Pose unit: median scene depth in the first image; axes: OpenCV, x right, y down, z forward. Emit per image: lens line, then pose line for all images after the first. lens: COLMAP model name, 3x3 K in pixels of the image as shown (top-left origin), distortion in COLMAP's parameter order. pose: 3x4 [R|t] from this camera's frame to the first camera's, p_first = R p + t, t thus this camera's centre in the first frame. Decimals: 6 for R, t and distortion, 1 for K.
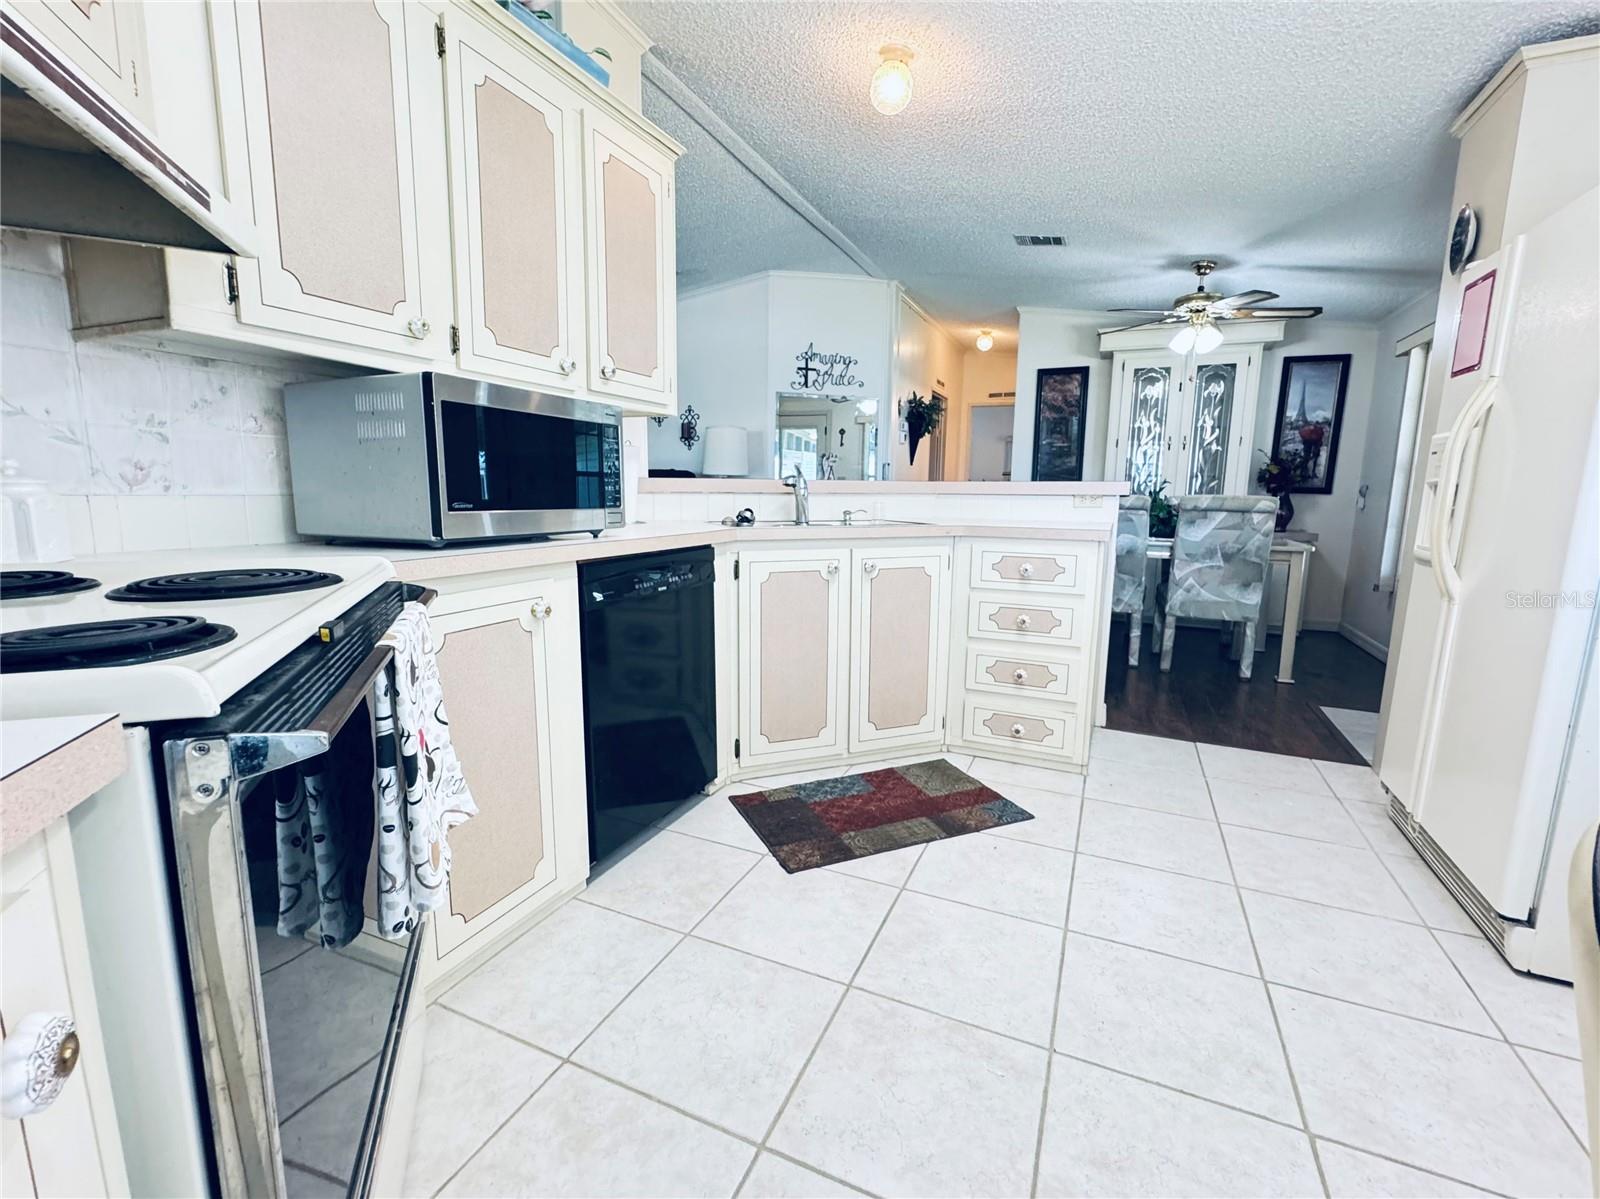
lens RADIAL K [[698.2, 0, 801.6], [0, 698.2, 600.4], [0, 0, 1]] dist [-0.000561, -0.000017]
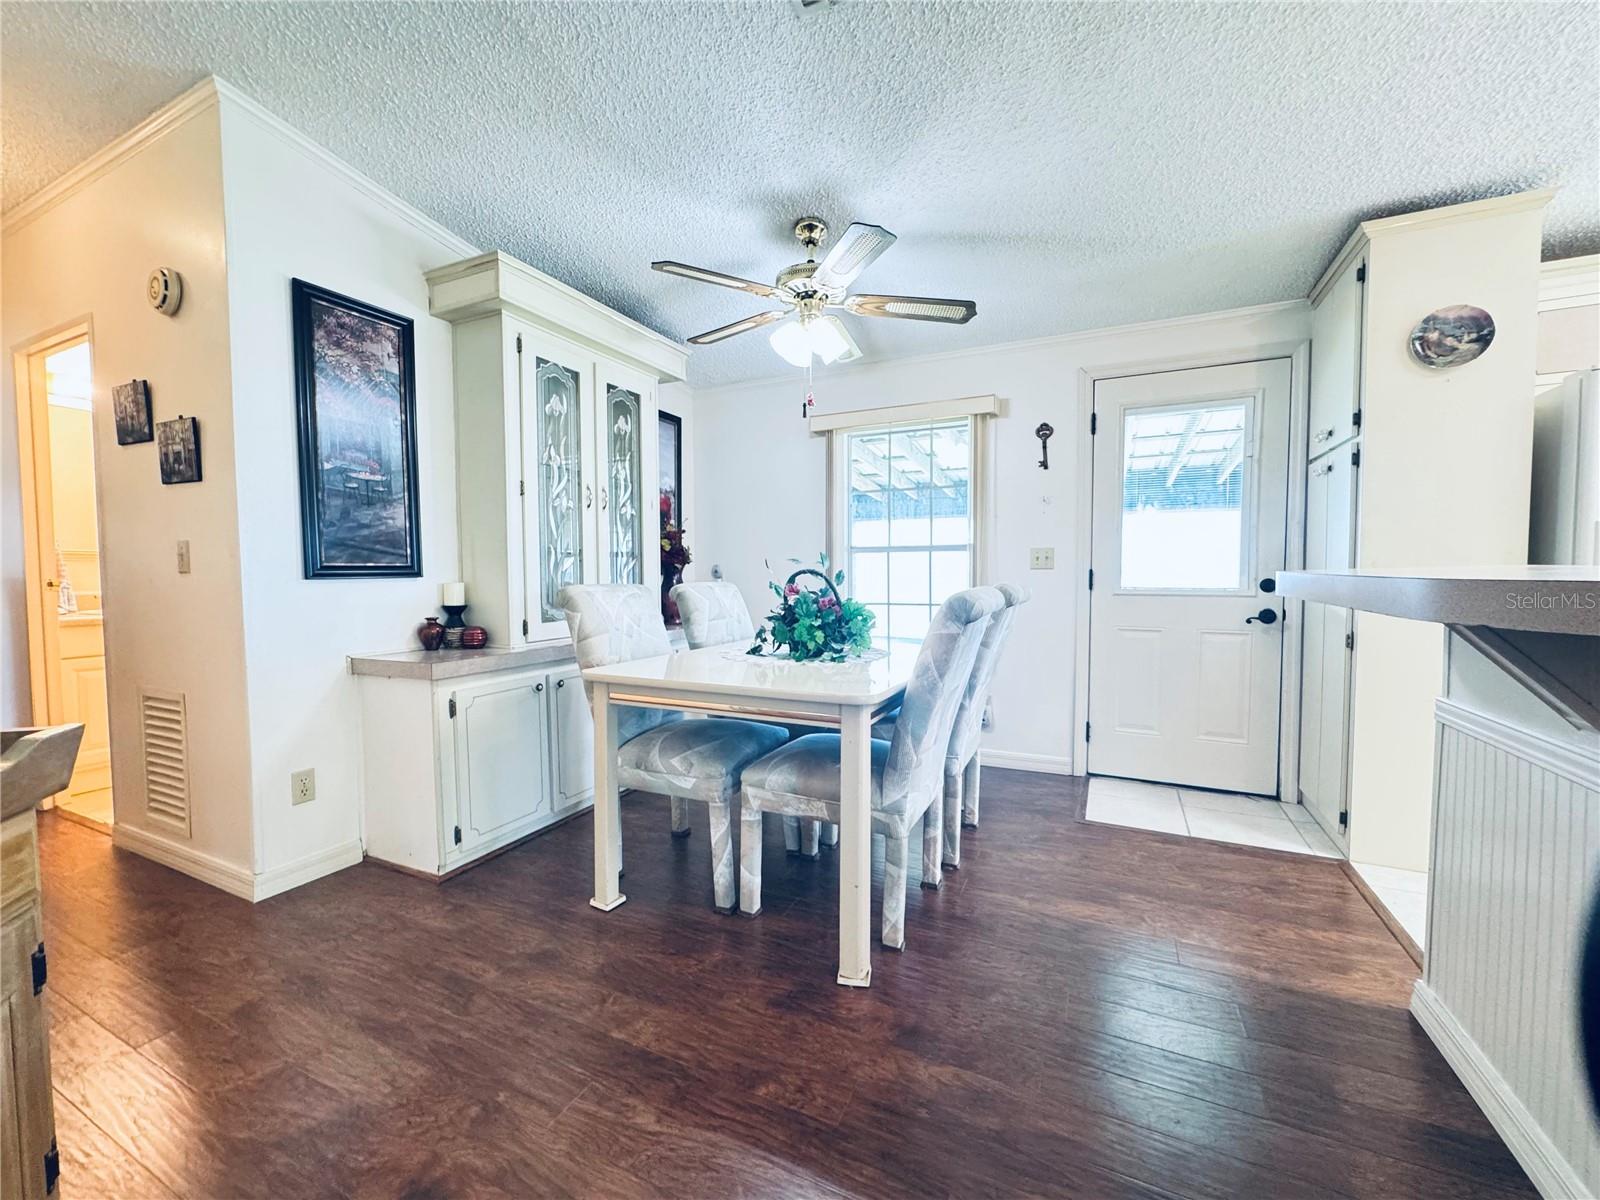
lens RADIAL K [[644.2, 0, 800.3], [0, 644.2, 603.1], [0, 0, 1]] dist [0.003943, 0.000389]
pose [[0.029095, -0.064211, 0.997512, -0.029806], [0.163247, 0.984841, 0.058633, -0.135093], [-0.986156, 0.161135, 0.039136, 0.790950]]
